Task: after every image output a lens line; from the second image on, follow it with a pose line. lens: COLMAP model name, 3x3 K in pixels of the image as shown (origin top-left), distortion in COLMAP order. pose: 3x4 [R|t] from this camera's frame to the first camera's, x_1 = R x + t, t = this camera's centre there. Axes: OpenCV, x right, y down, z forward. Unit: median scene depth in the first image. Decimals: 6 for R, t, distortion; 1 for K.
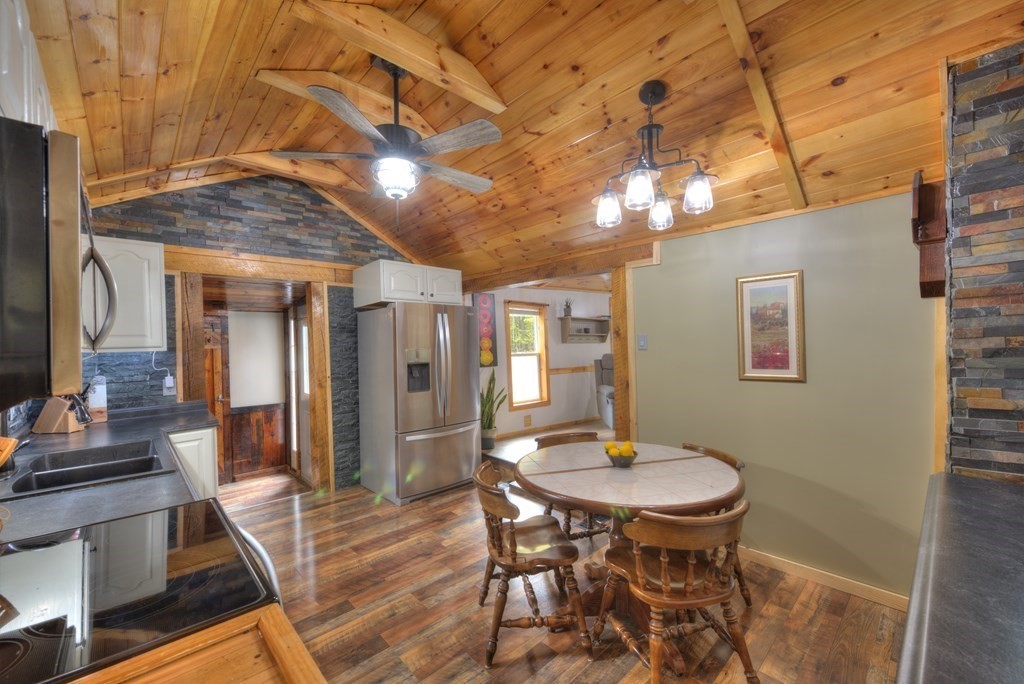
lens RADIAL K [[409.2, 0, 510.9], [0, 409.2, 342.2], [0, 0, 1]] dist [0.007682, -0.002046]
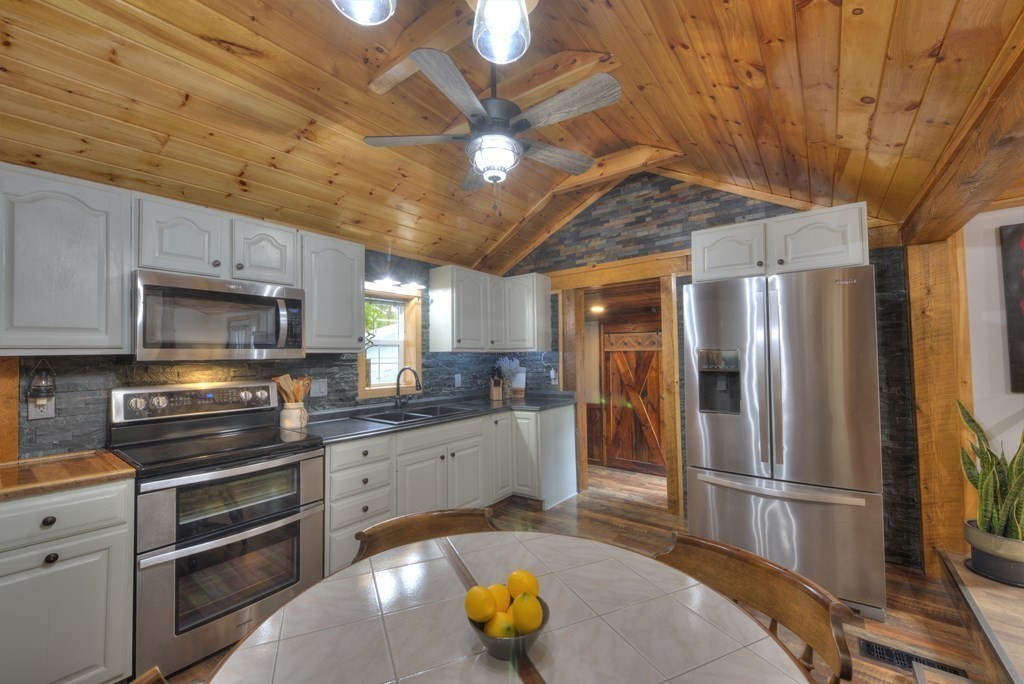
lens RADIAL K [[409.2, 0, 510.8], [0, 409.2, 344.7], [0, 0, 1]] dist [0.007682, -0.002046]
pose [[0.161849, -0.013052, -0.986729, 0.395681], [0.012175, 0.999863, -0.011228, 0.011731], [0.986740, -0.010196, 0.161986, 0.567596]]
